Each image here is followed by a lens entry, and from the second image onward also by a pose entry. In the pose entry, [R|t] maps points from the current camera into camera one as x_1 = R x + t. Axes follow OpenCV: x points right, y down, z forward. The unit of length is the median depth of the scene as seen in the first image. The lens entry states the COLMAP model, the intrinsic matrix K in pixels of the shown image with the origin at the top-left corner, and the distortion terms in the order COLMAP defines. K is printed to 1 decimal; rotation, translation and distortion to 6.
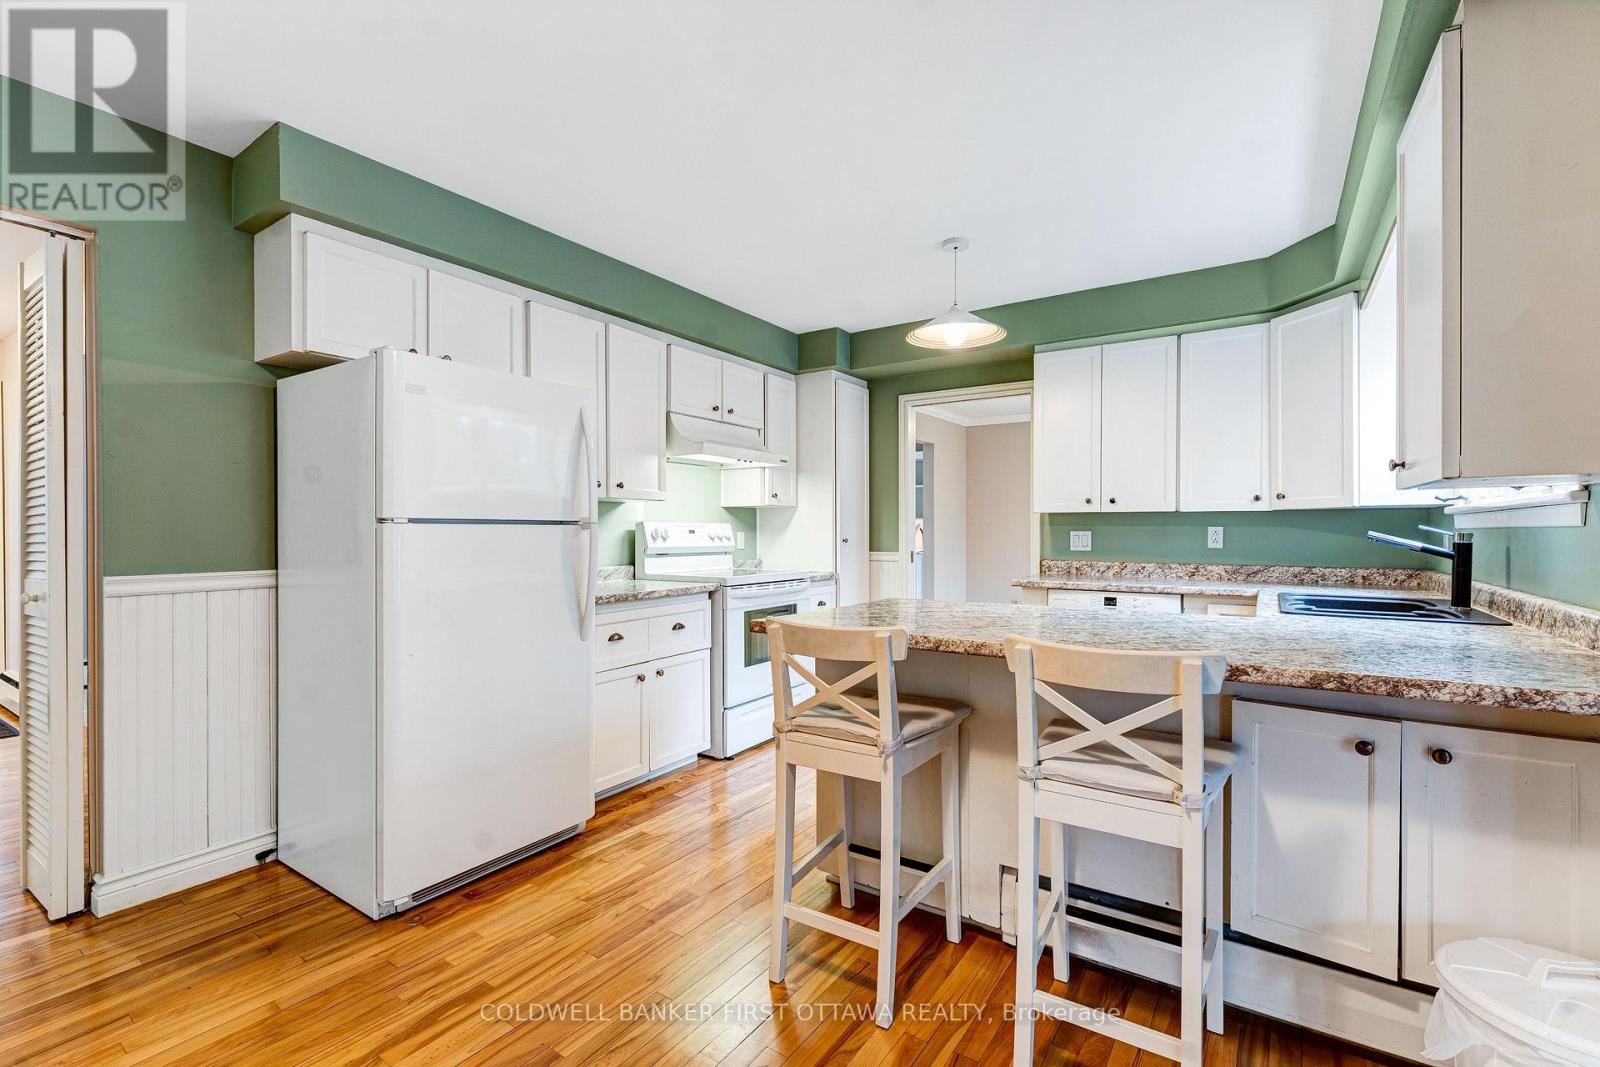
lens RADIAL K [[709.9, 0, 800.0], [0, 709.9, 533.5], [0, 0, 1]] dist [0.001129, -0.000190]
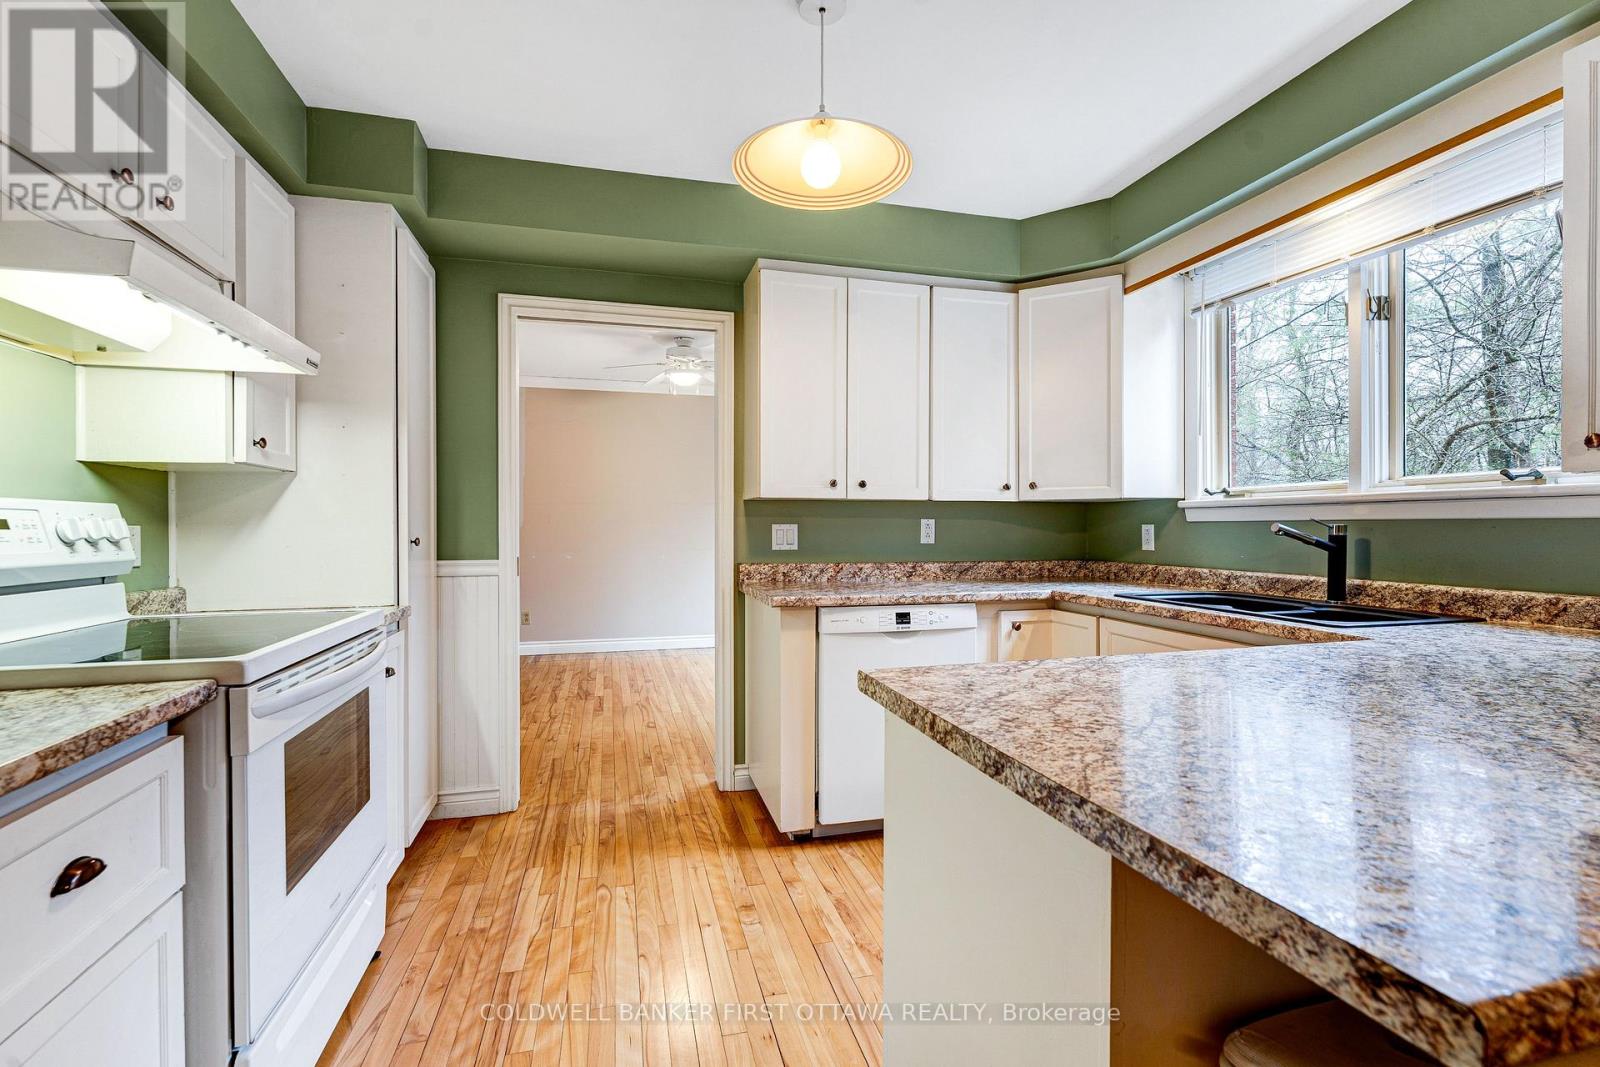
lens RADIAL K [[697.1, 0, 800.0], [0, 697.1, 533.5], [0, 0, 1]] dist [0.002174, -0.000235]
pose [[0.657246, -0.008973, 0.753623, -0.172107], [0.003082, 0.999953, 0.009218, -0.000211], [-0.753670, -0.003735, 0.657243, 0.559287]]
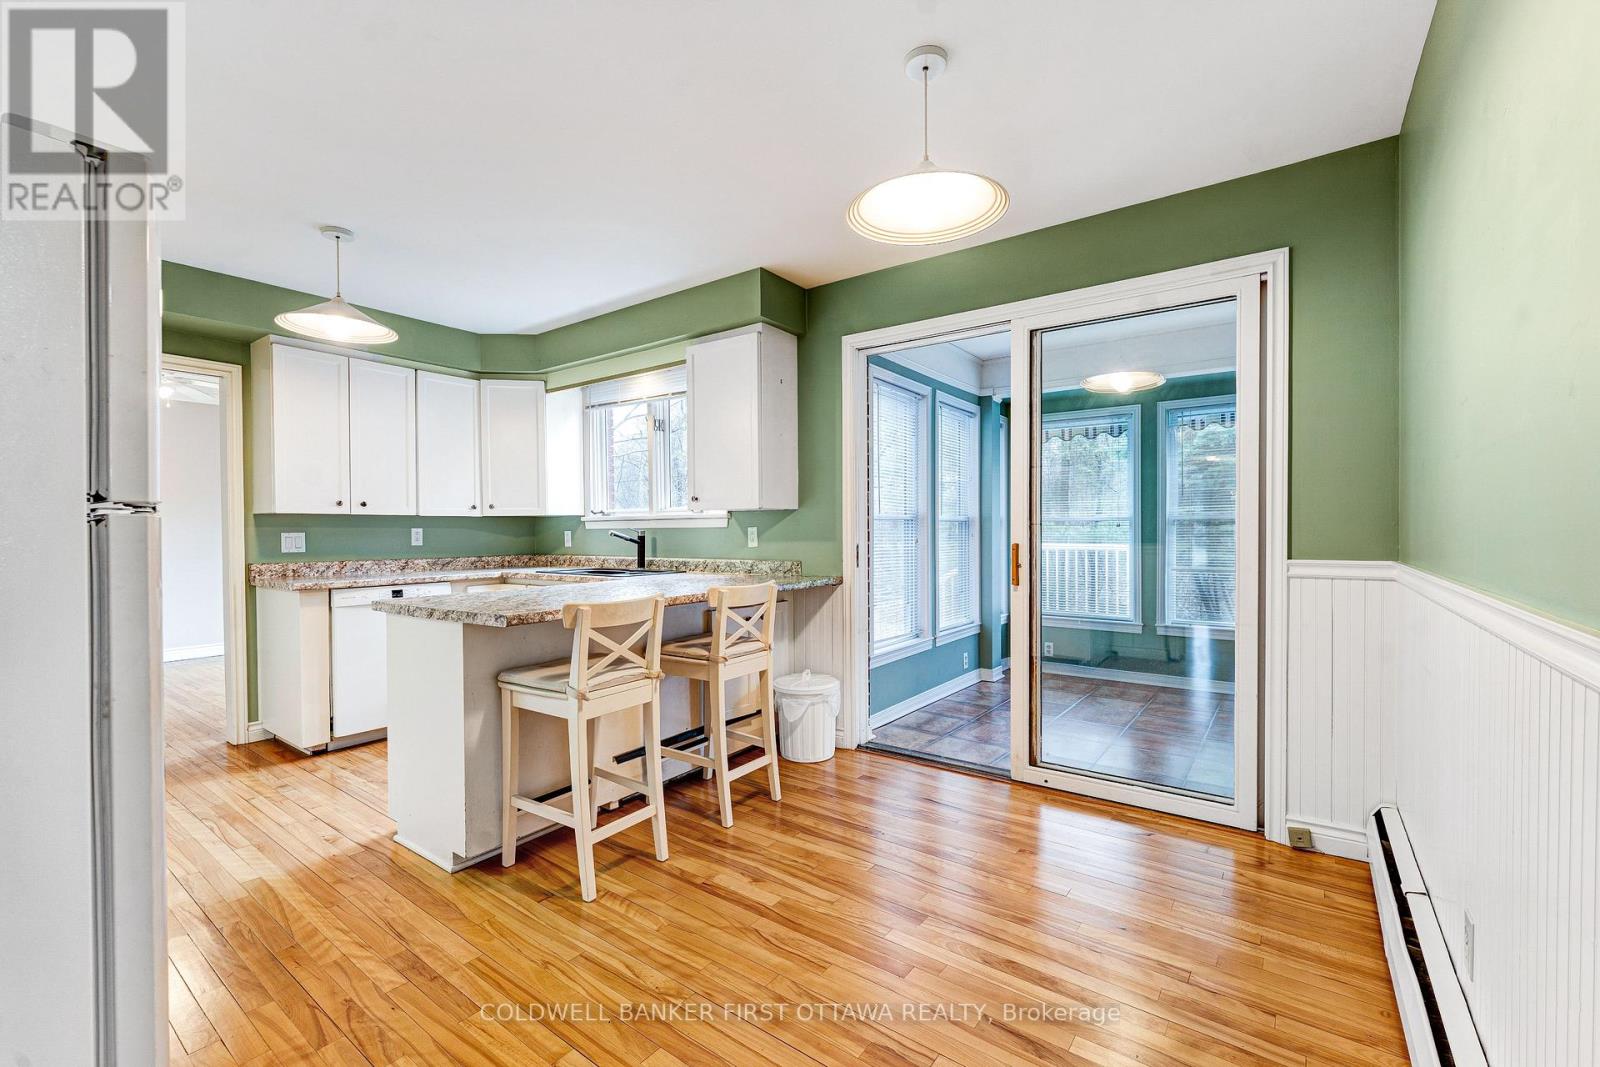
lens RADIAL K [[681.0, 0, 792.8], [0, 681.0, 538.4], [0, 0, 1]] dist [-0.000780, -0.000096]
pose [[0.048147, -0.013231, 0.998753, -0.577613], [0.011041, 0.999858, 0.012713, 0.000391], [-0.998779, 0.010415, 0.048287, 0.292175]]
